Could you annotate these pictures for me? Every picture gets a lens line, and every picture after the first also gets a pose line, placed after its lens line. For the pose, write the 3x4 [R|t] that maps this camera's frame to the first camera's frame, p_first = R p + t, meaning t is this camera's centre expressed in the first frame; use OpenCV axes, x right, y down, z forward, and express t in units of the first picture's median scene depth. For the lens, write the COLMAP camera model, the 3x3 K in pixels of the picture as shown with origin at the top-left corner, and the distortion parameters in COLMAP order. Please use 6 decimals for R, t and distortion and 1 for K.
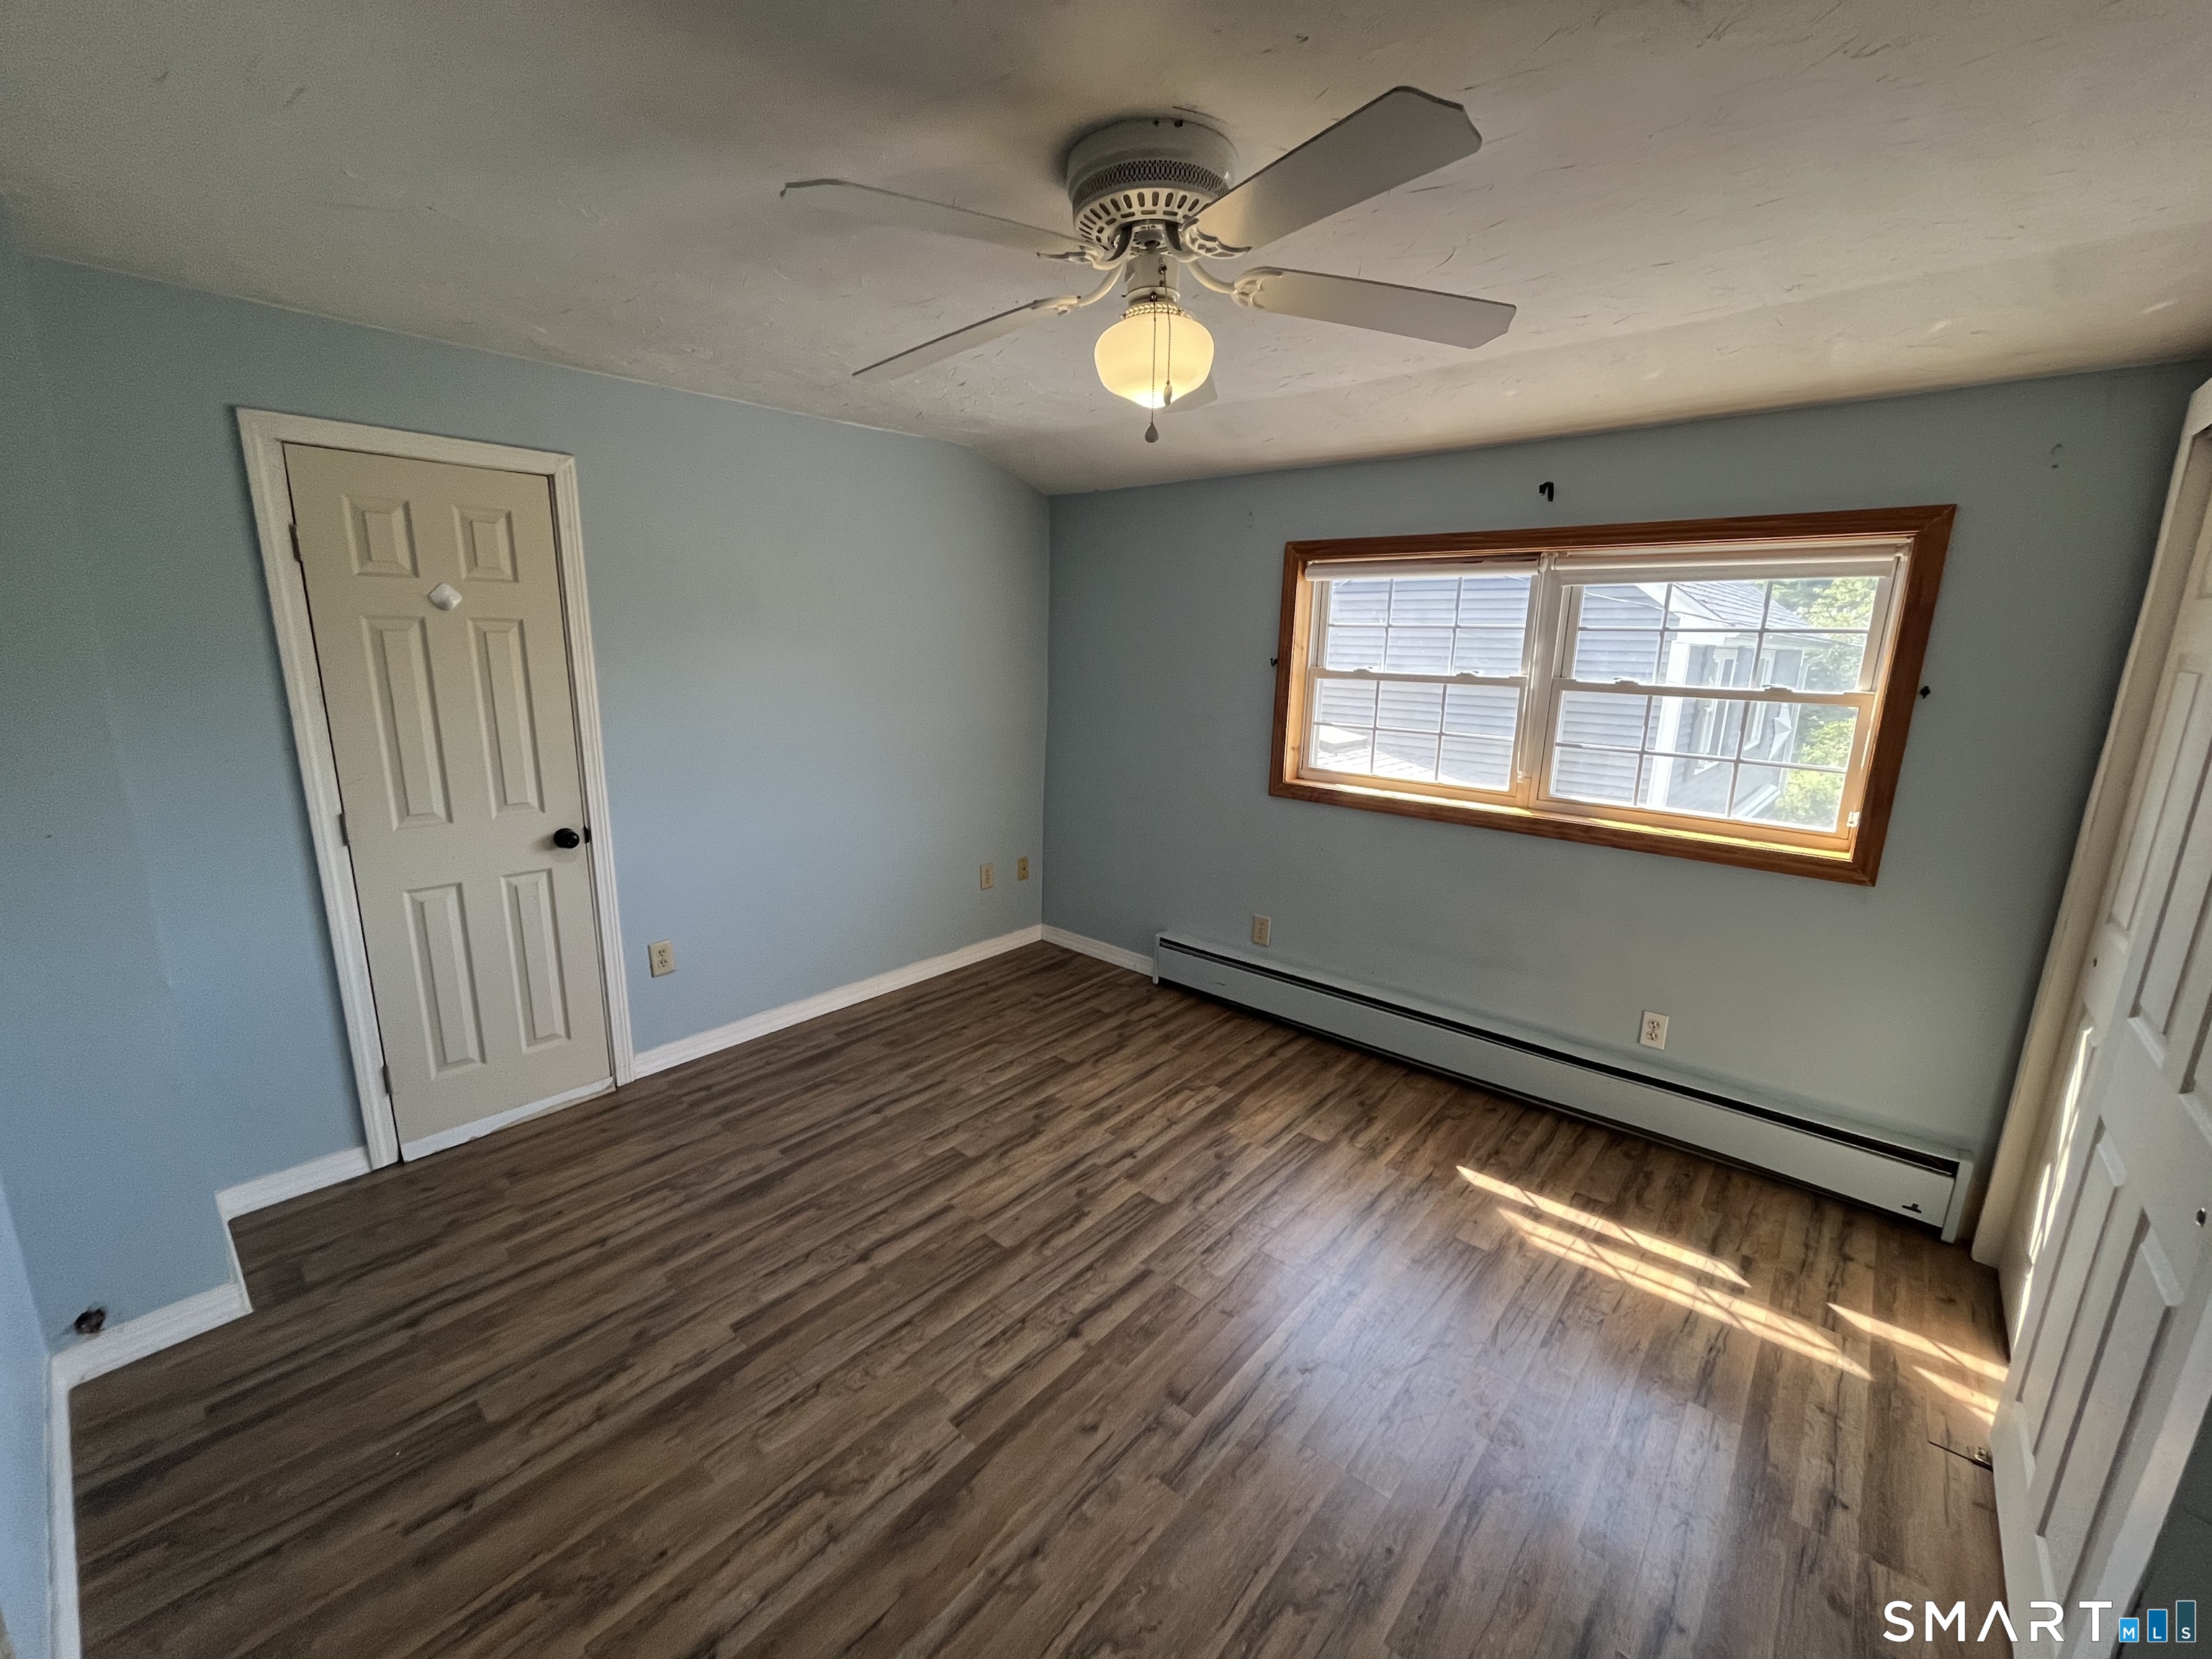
lens RADIAL K [[897.1, 0, 1095.6], [0, 897.1, 832.2], [0, 0, 1]] dist [0.001340, 0.000408]
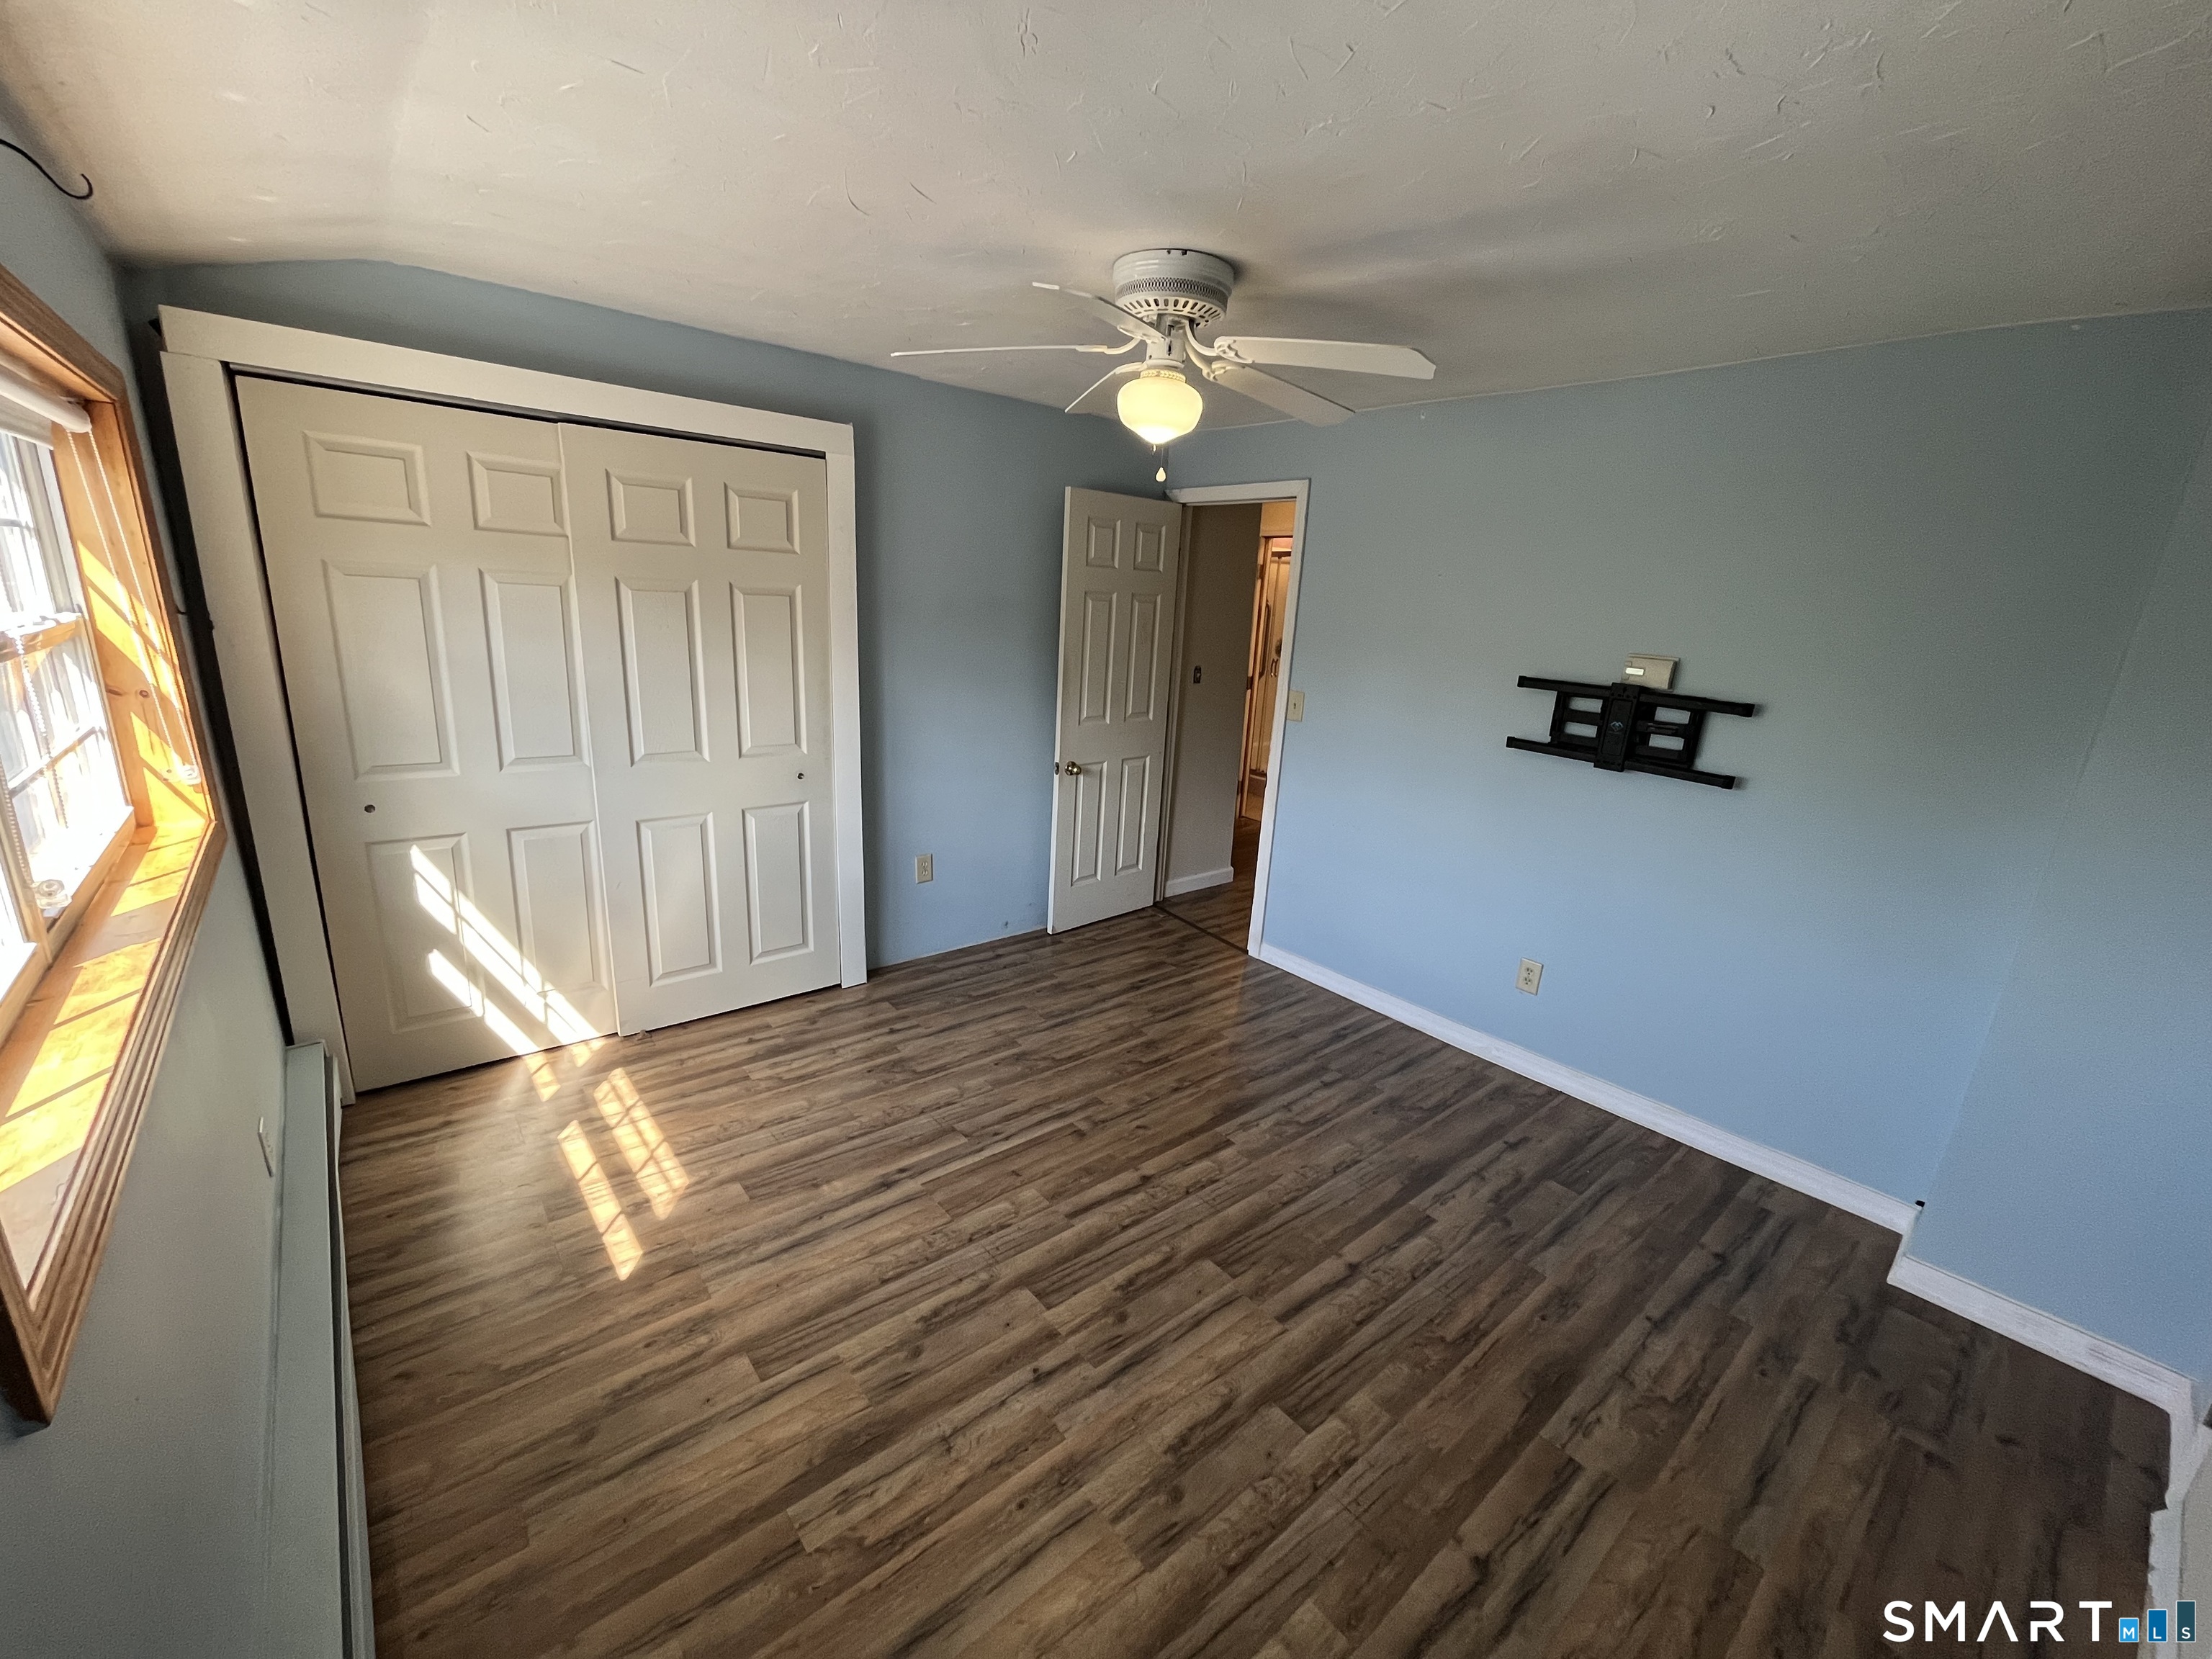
lens RADIAL K [[897.1, 0, 1106.7], [0, 897.1, 825.7], [0, 0, 1]] dist [0.001340, 0.000408]
pose [[-0.987967, -0.103276, 0.115131, -0.053111], [-0.038882, 0.886335, 0.461410, -0.370832], [-0.149697, 0.451381, -0.879685, 1.590703]]
